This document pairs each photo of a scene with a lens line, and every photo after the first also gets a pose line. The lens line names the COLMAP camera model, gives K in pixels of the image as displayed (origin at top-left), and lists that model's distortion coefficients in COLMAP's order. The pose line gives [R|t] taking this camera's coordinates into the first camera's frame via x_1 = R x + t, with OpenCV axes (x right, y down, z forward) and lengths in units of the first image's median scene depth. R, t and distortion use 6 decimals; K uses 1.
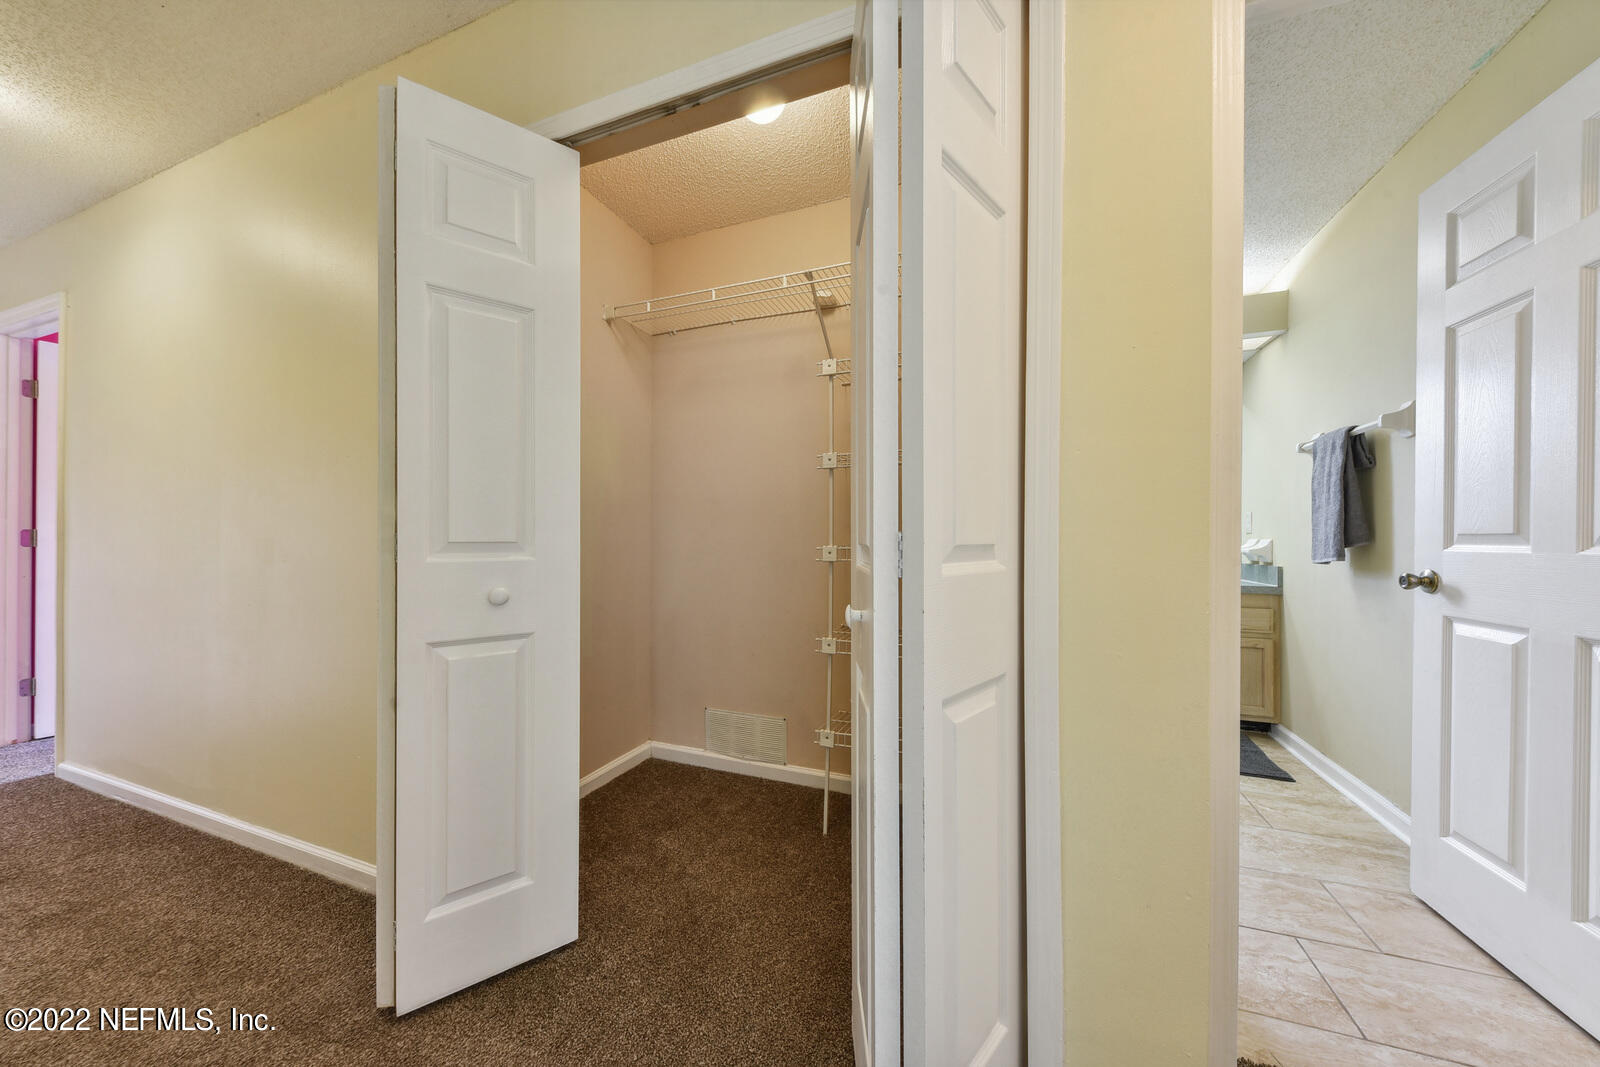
lens RADIAL K [[559.2, 0, 806.0], [0, 559.2, 532.9], [0, 0, 1]] dist [0.003125, -0.001430]
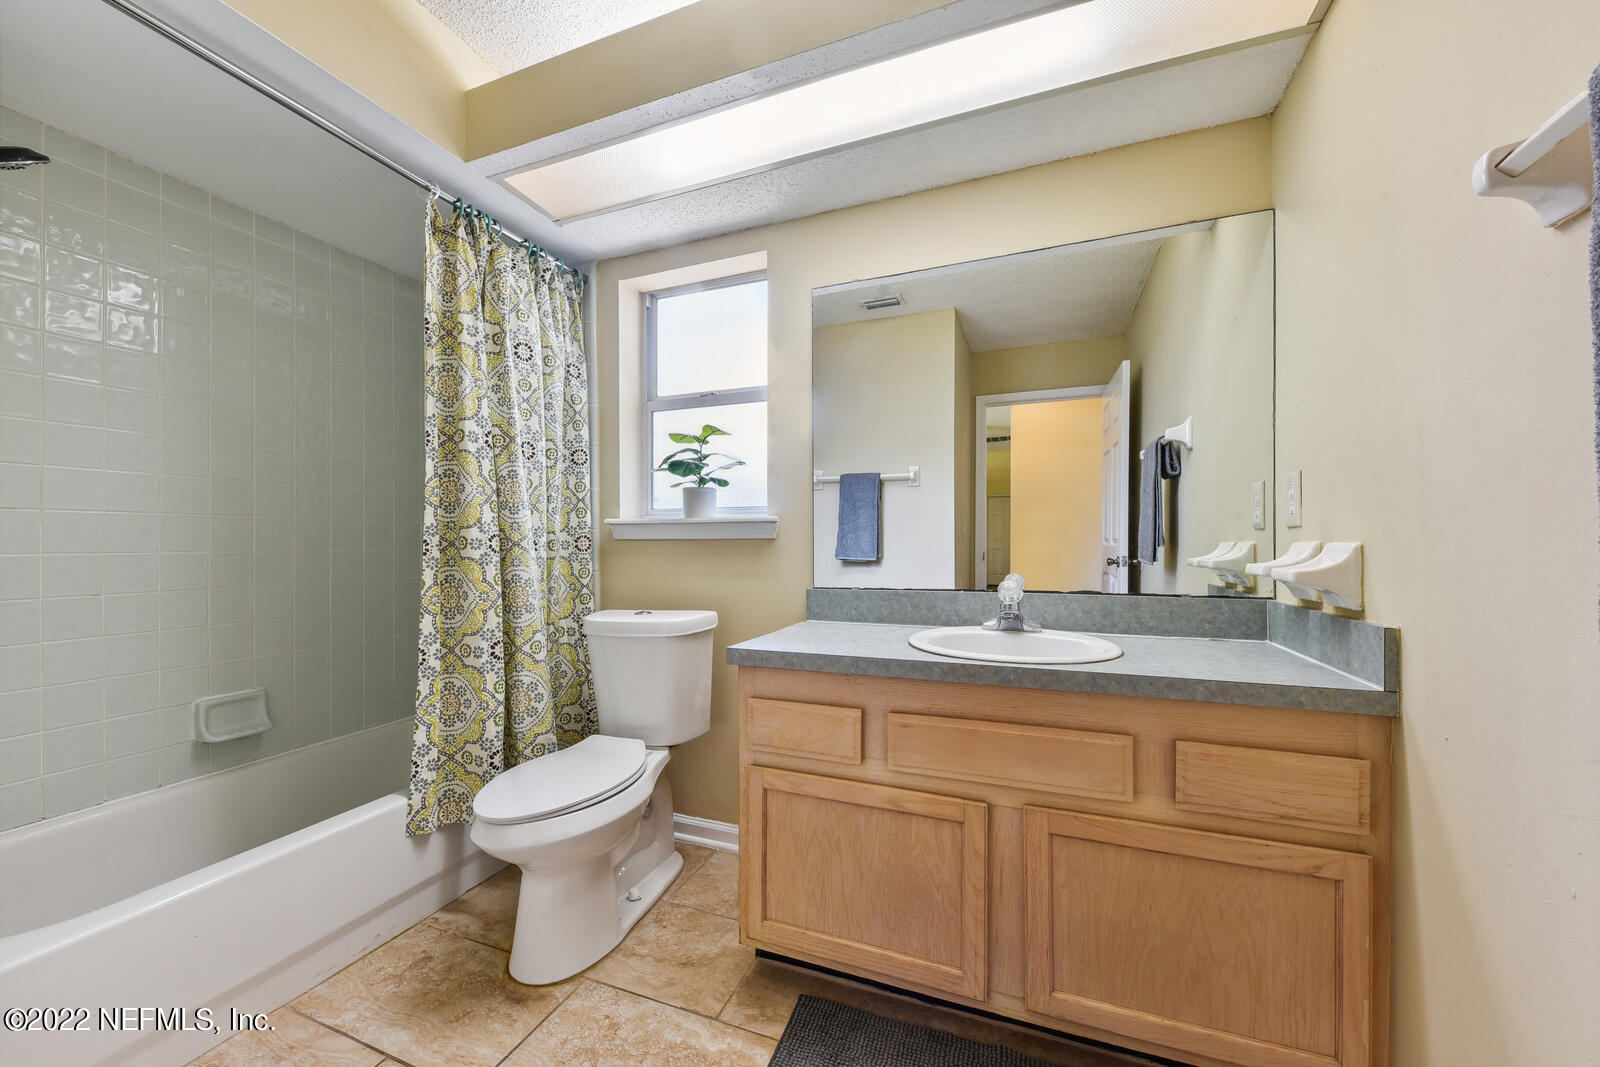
lens RADIAL K [[687.0, 0, 710.5], [0, 687.0, 531.3], [0, 0, 1]] dist [-0.002880, -0.000259]
pose [[0.999078, 0.004280, -0.042716, 0.468480], [-0.004818, 0.999910, -0.012498, 0.011658], [0.042659, 0.012693, 0.999009, 0.584618]]
